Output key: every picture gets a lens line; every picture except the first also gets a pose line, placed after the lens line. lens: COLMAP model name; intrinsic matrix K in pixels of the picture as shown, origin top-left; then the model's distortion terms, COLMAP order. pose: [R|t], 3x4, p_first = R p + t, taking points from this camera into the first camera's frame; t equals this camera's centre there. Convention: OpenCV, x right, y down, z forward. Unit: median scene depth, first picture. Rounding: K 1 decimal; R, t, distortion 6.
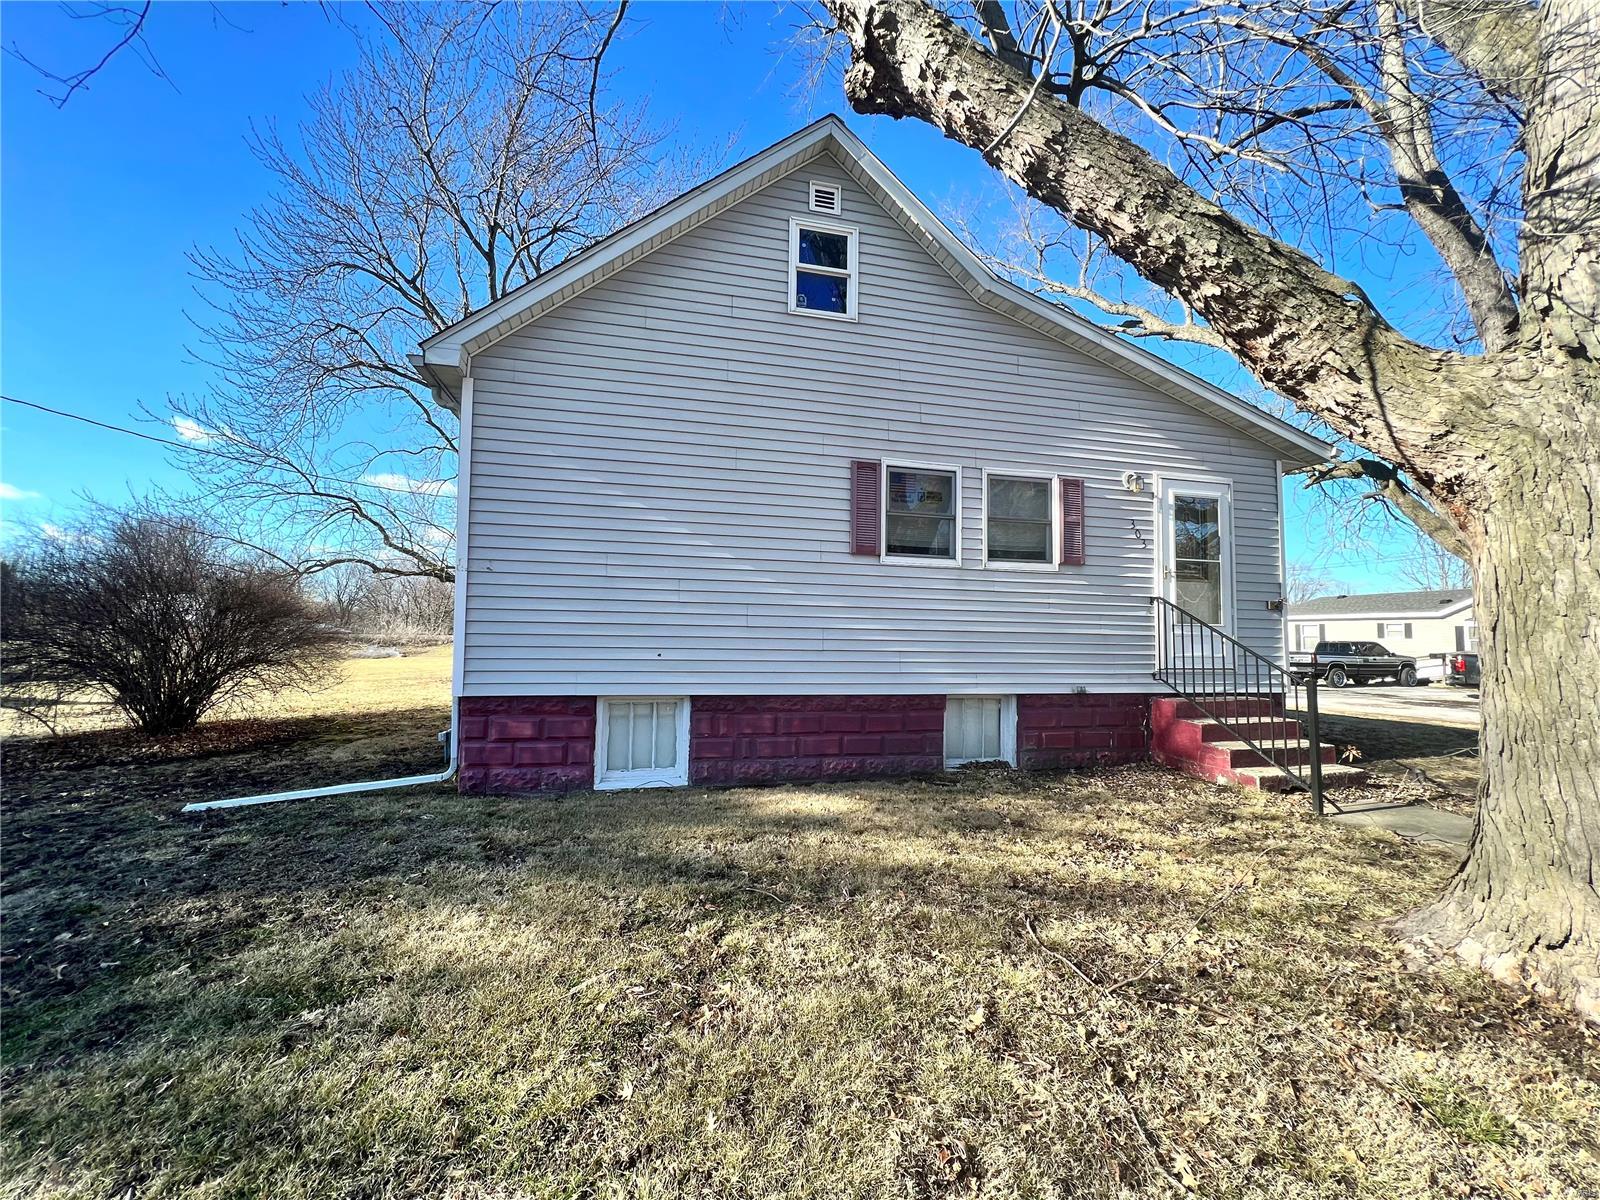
lens RADIAL K [[640.1, 0, 800.0], [0, 640.1, 600.0], [0, 0, 1]] dist [-0.000226, -0.000021]
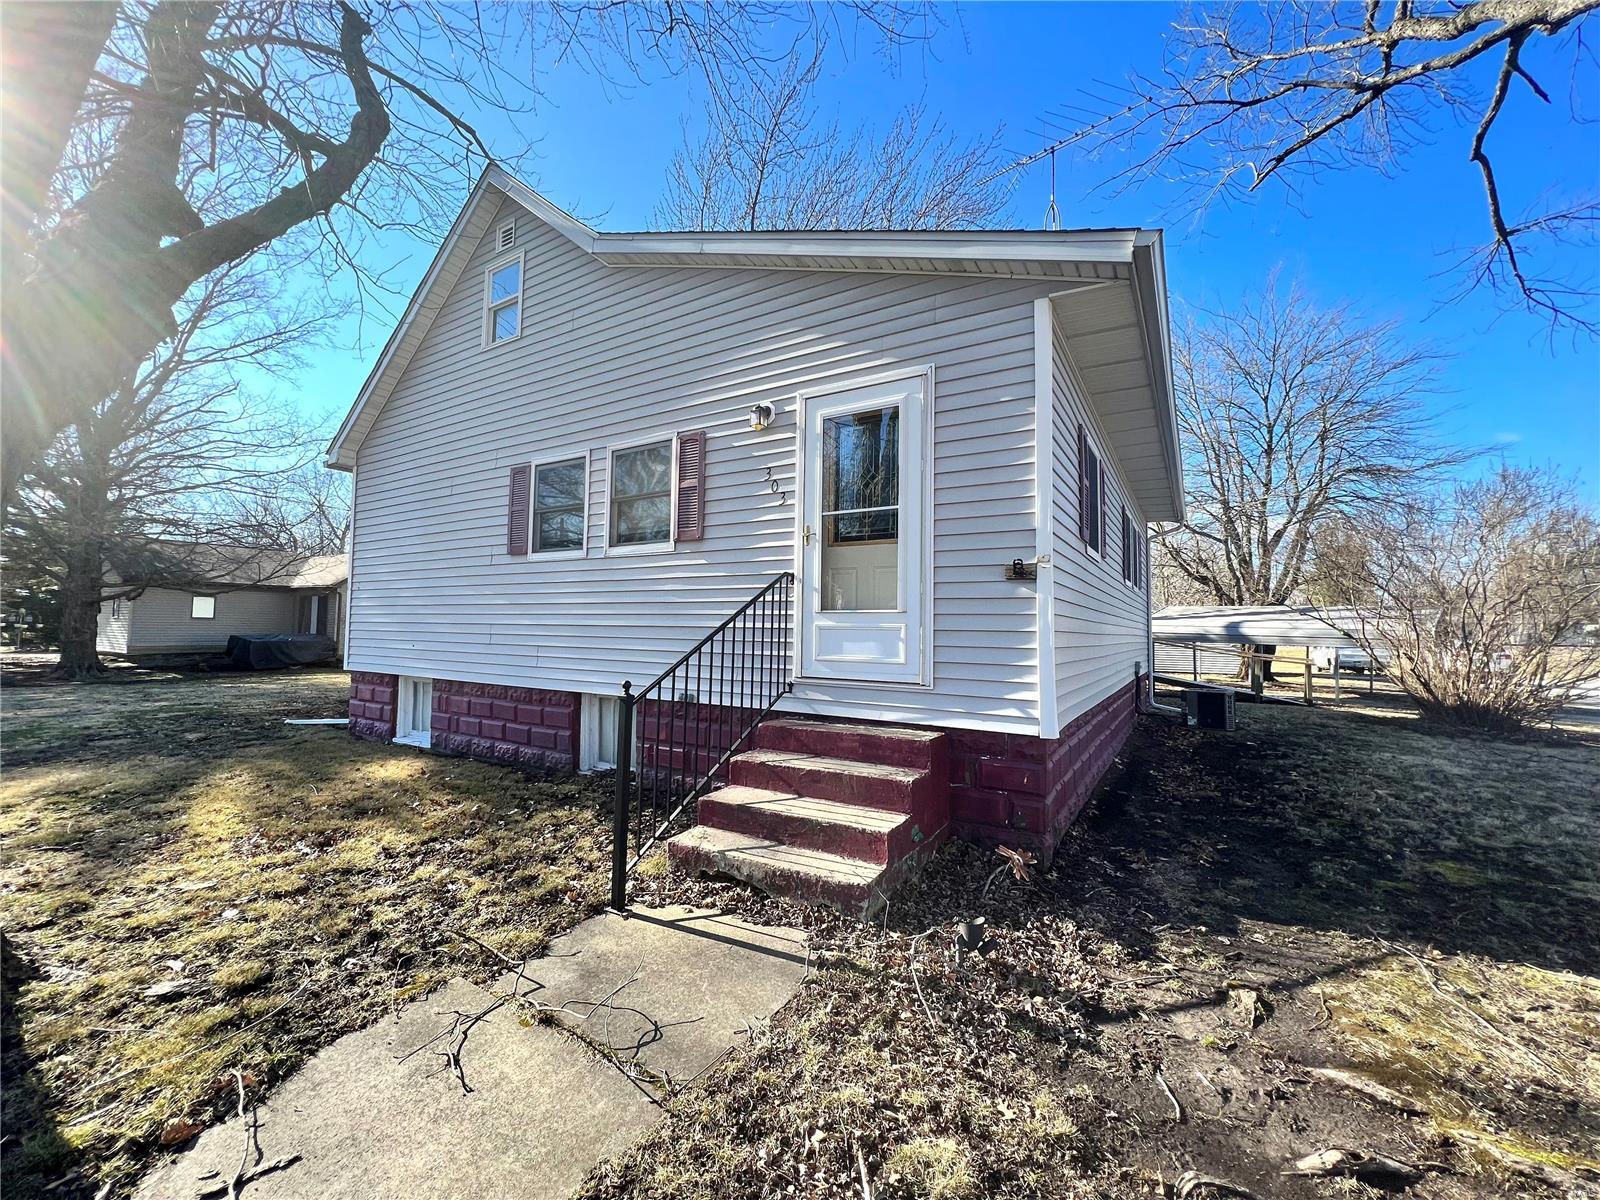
lens RADIAL K [[640.1, 0, 800.0], [0, 640.1, 600.0], [0, 0, 1]] dist [-0.000226, -0.000021]
pose [[0.706043, -0.039056, -0.707091, 1.111486], [0.037845, 0.999132, -0.017398, 0.038800], [0.707157, -0.014476, 0.706908, 0.547012]]
